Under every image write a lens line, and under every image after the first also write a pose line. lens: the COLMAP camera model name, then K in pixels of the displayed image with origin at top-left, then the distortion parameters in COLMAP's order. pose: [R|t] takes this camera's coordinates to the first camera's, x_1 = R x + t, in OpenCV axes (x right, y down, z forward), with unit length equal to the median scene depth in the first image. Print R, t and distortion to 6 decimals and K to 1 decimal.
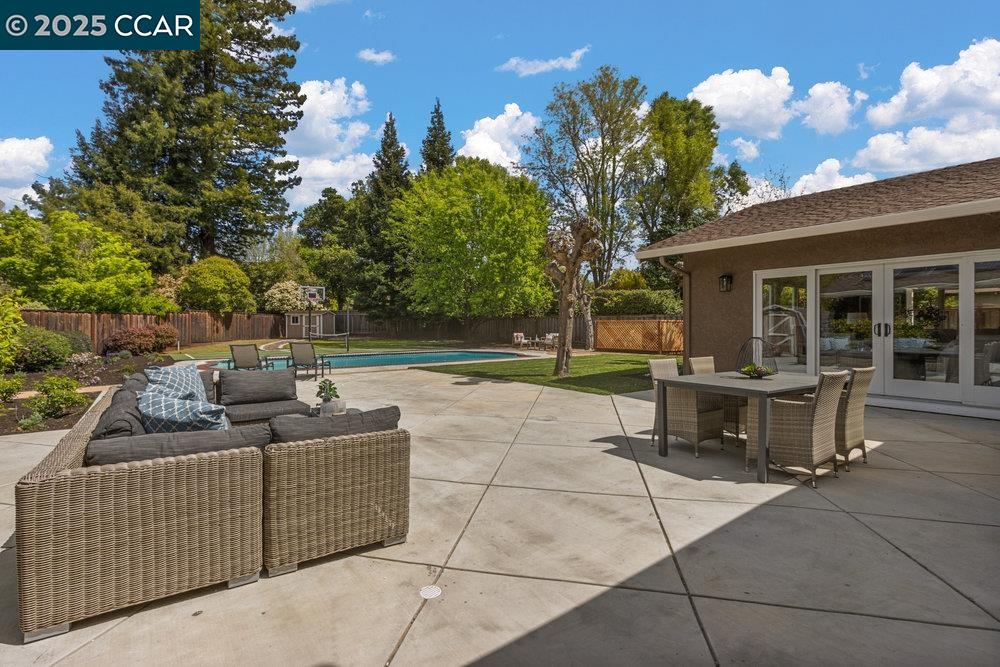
lens RADIAL K [[466.4, 0, 498.5], [0, 466.4, 326.7], [0, 0, 1]] dist [0.001267, 0.000237]
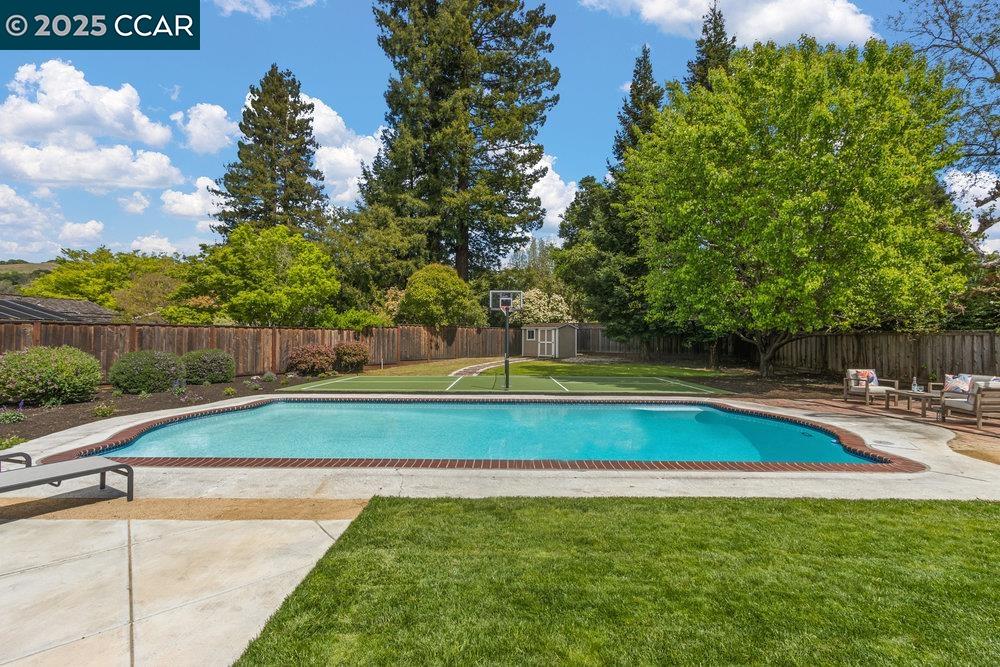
lens RADIAL K [[466.7, 0, 500.0], [0, 466.7, 333.5], [0, 0, 1]] dist [0.001575, 0.000163]
pose [[0.794979, 0.003298, -0.606628, 0.028353], [-0.010316, 0.999914, -0.008084, -0.009708], [0.606549, 0.012685, 0.794945, 0.315924]]
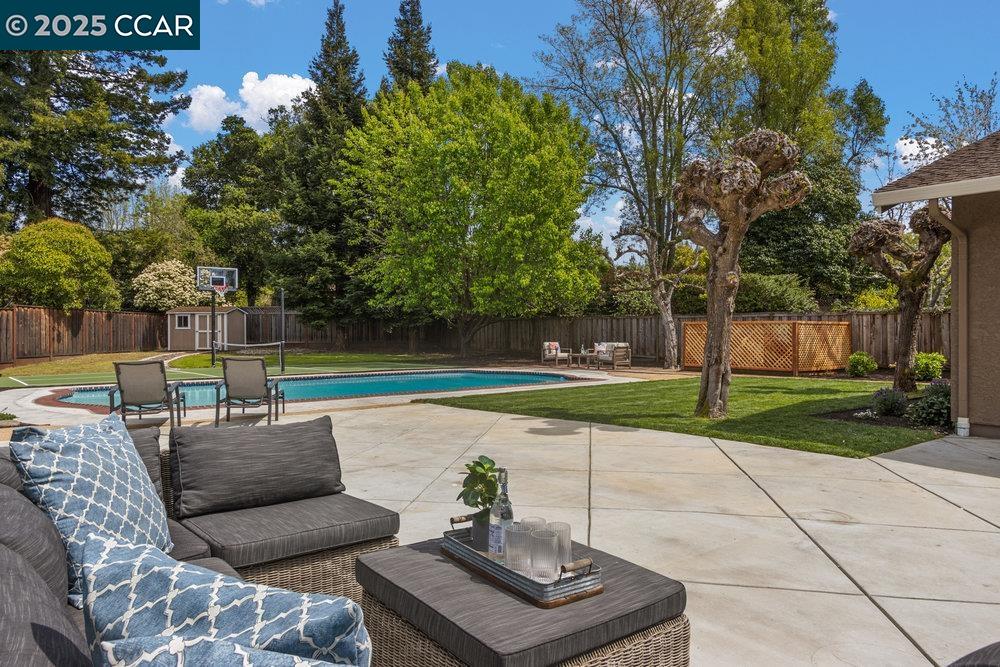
lens RADIAL K [[688.3, 0, 500.0], [0, 688.3, 333.5], [0, 0, 1]] dist [0.004531, -0.004038]
pose [[0.999201, 0.000562, 0.039973, -0.046073], [-0.000561, 1.000000, -0.000041, 0.001460], [-0.039973, 0.000018, 0.999201, 0.052963]]
